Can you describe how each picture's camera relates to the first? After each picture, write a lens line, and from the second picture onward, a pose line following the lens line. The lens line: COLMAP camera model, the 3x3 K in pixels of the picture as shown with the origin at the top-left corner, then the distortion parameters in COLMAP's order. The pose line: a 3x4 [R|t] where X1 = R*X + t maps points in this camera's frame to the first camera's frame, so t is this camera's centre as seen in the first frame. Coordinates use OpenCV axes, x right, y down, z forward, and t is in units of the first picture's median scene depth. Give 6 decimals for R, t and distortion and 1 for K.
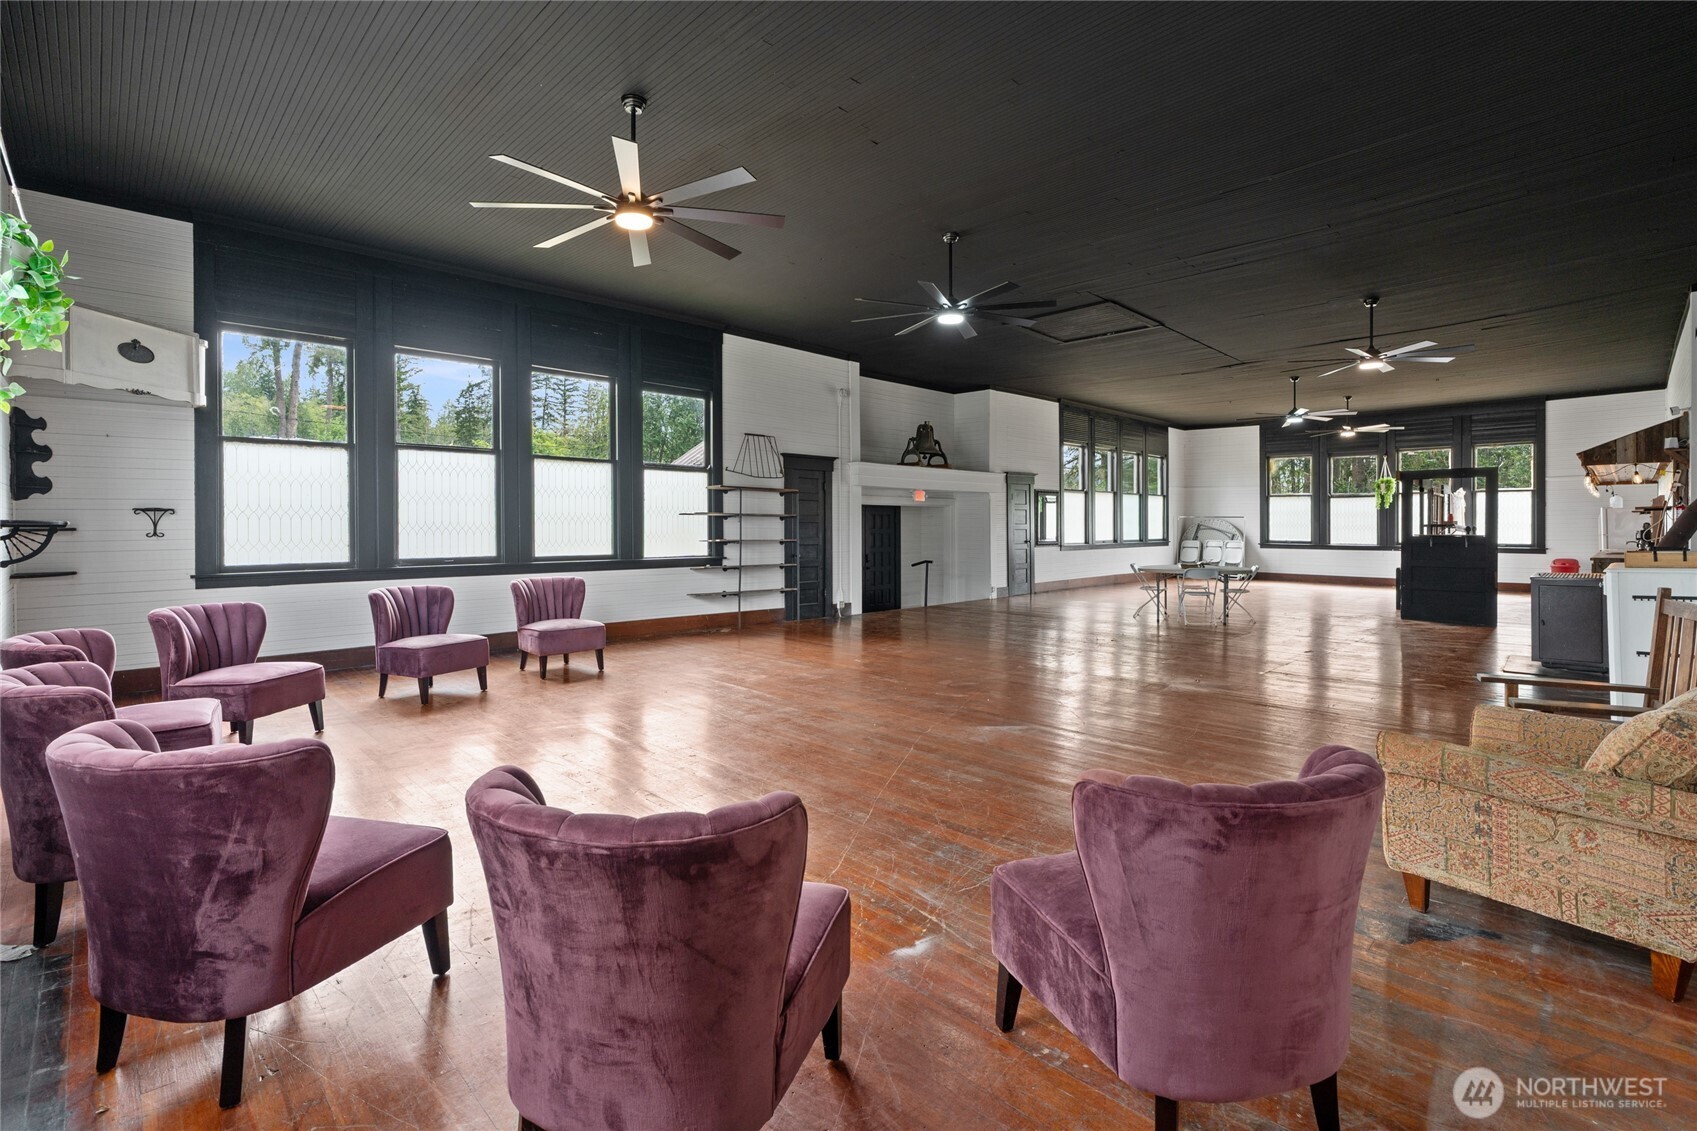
lens RADIAL K [[772.4, 0, 848.4], [0, 772.4, 535.5], [0, 0, 1]] dist [-0.005285, -0.000228]
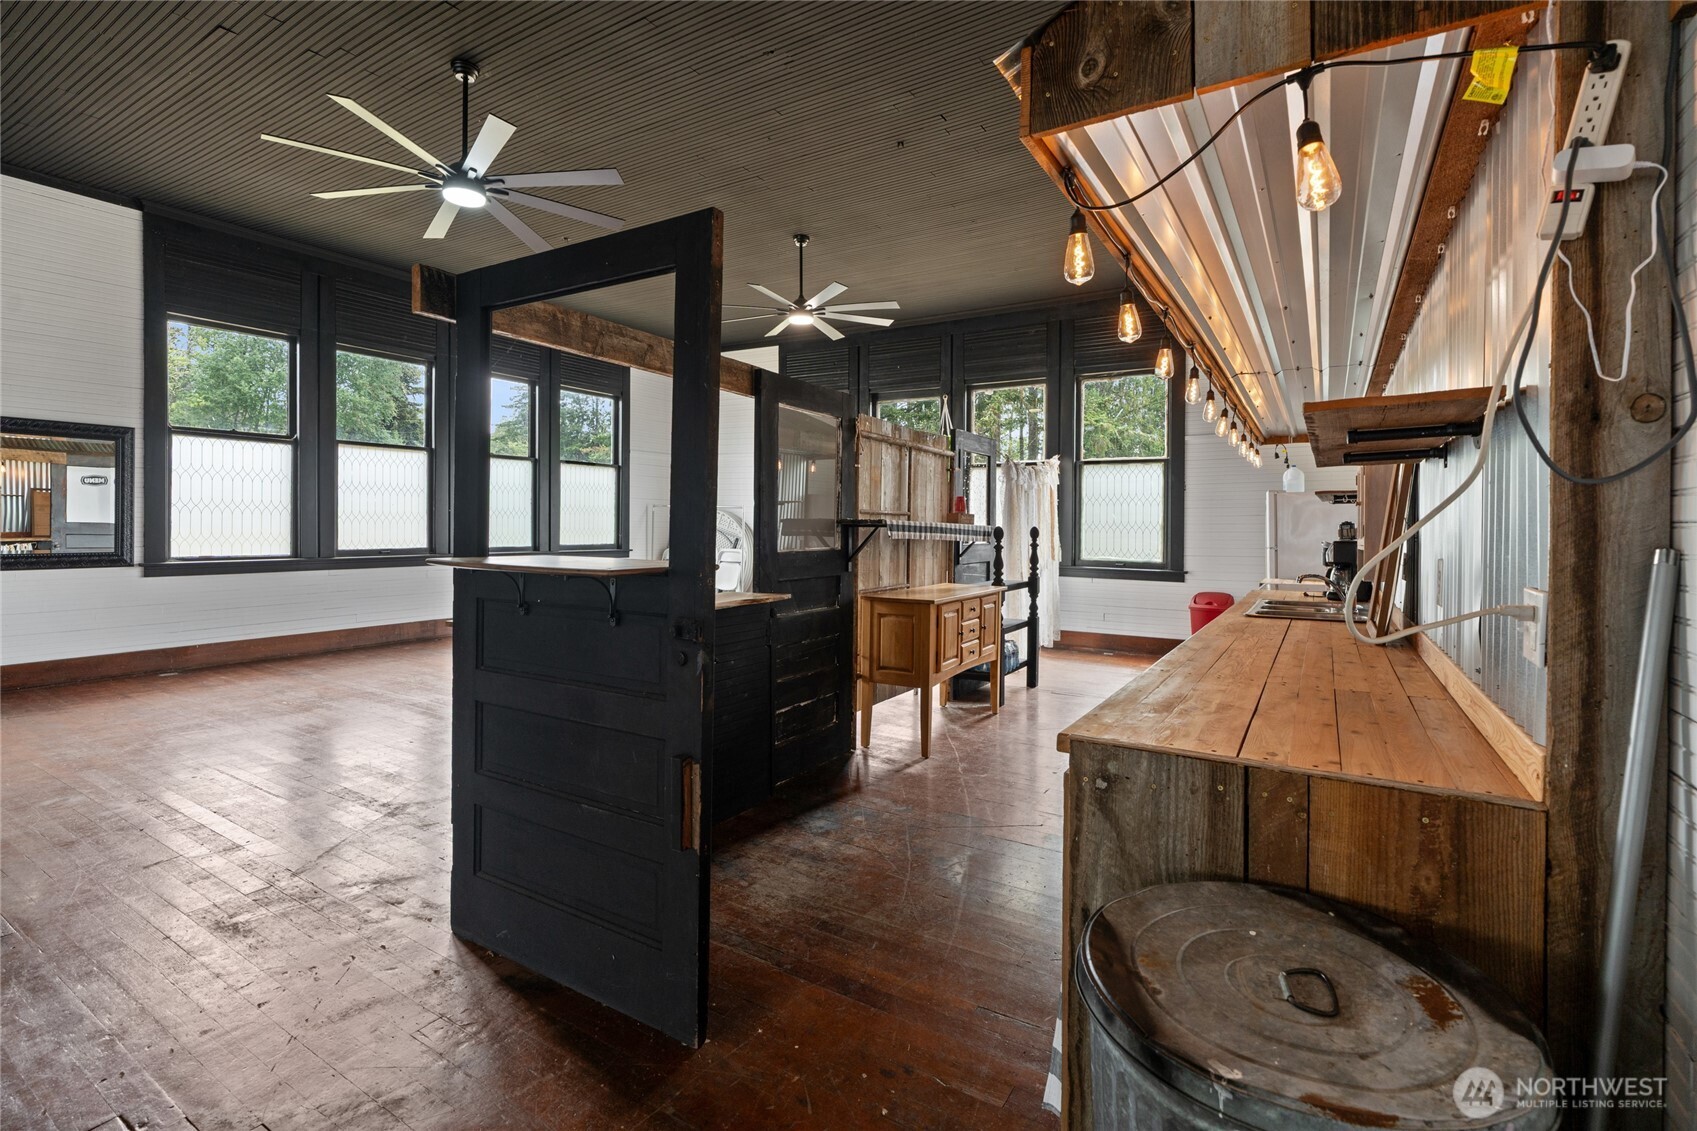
lens RADIAL K [[772.4, 0, 848.4], [0, 772.4, 535.5], [0, 0, 1]] dist [-0.005285, -0.000228]
pose [[0.971178, 0.008878, 0.238188, 0.599692], [-0.009697, 0.999950, 0.002267, -0.007008], [-0.238156, -0.004511, 0.971216, 0.583332]]
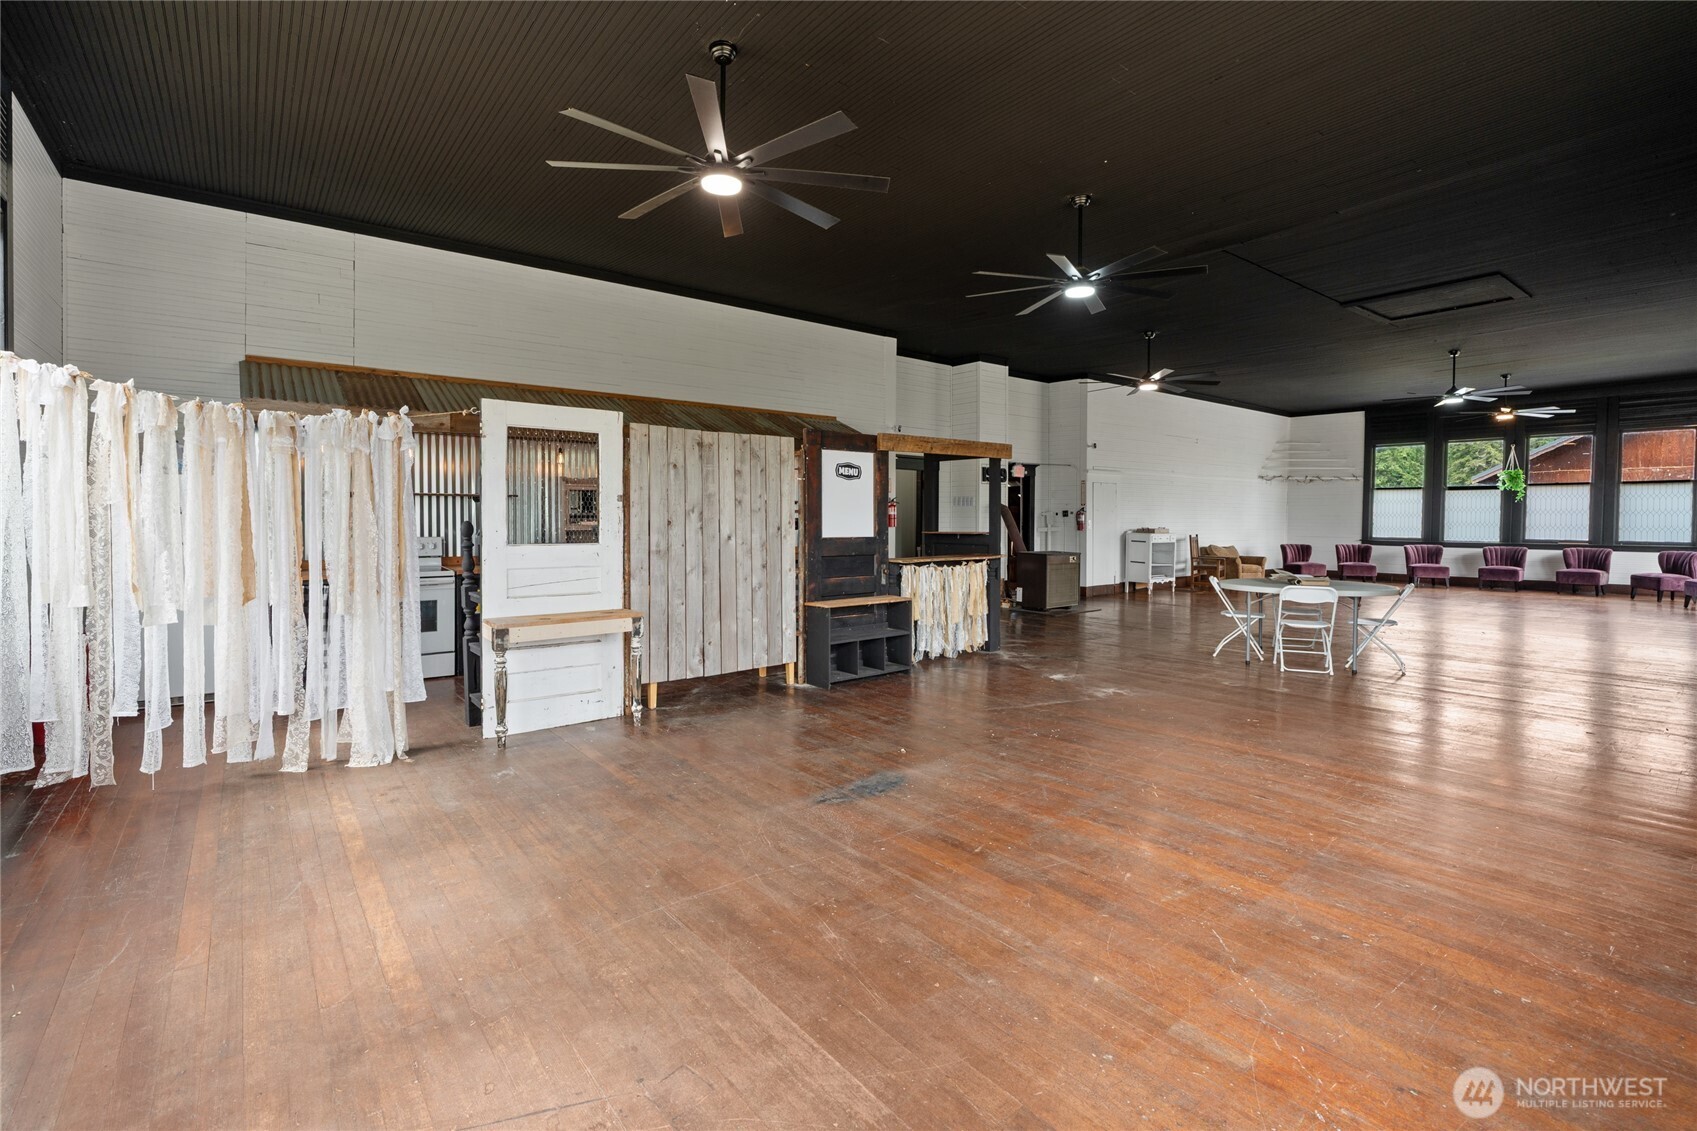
lens RADIAL K [[772.4, 0, 848.4], [0, 772.4, 535.5], [0, 0, 1]] dist [-0.005285, -0.000228]
pose [[-0.994434, -0.005016, 0.105240, 0.605821], [-0.001463, 0.999427, 0.033815, -0.017787], [-0.105350, 0.033472, -0.993872, 1.341075]]
